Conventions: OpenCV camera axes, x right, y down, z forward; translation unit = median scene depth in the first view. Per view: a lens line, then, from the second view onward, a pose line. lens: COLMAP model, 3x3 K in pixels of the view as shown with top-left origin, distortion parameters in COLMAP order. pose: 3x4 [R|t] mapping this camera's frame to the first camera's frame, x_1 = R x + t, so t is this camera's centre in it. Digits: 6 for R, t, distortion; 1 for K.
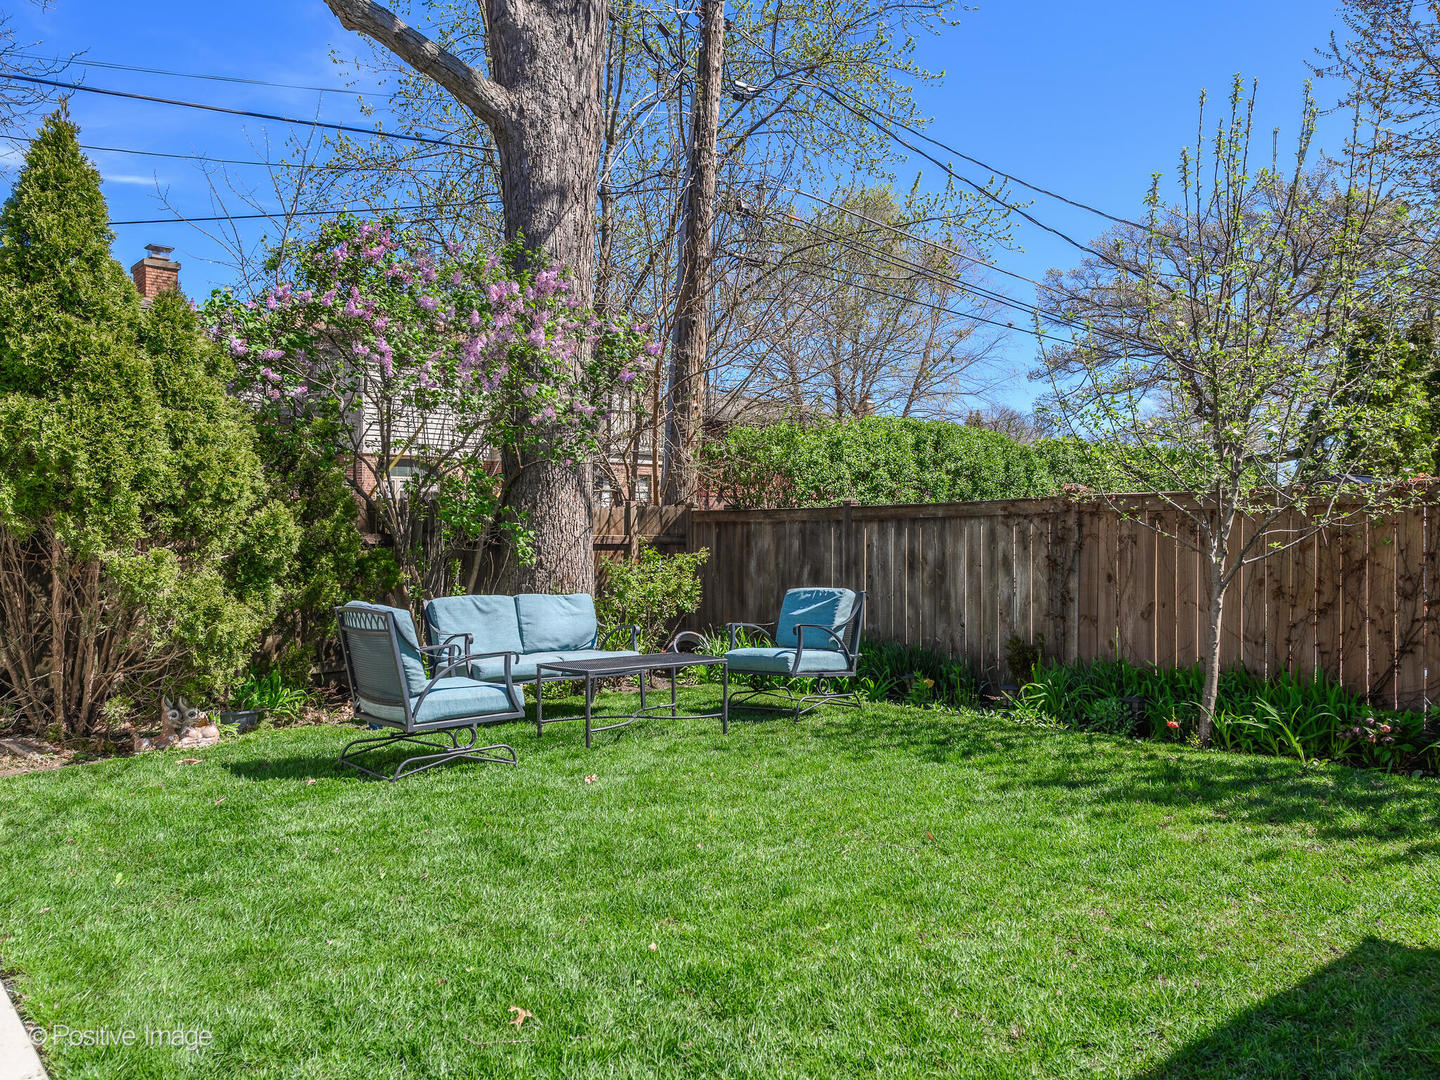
lens RADIAL K [[1057.7, 0, 723.6], [0, 1057.7, 543.9], [0, 0, 1]] dist [0.003334, 0.003380]
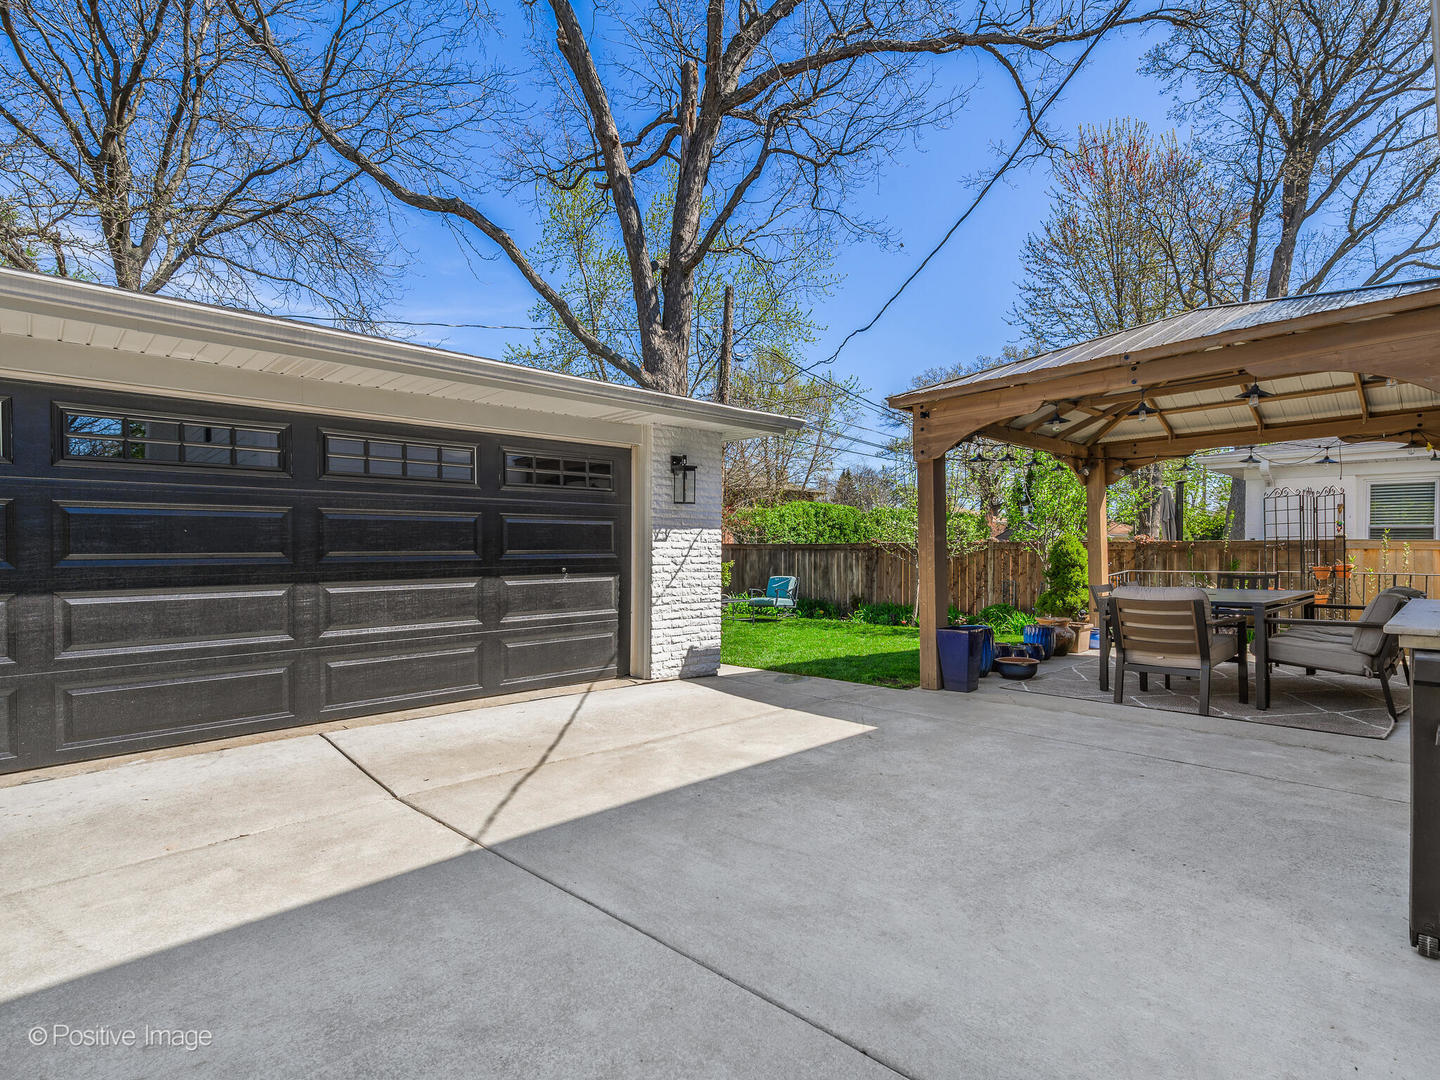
lens RADIAL K [[673.2, 0, 712.1], [0, 673.2, 537.7], [0, 0, 1]] dist [-0.005532, -0.000424]
pose [[0.999354, 0.003395, 0.035773, -0.126260], [-0.002734, 0.999825, -0.018498, -0.020983], [-0.035830, 0.018388, 0.999189, -0.604364]]
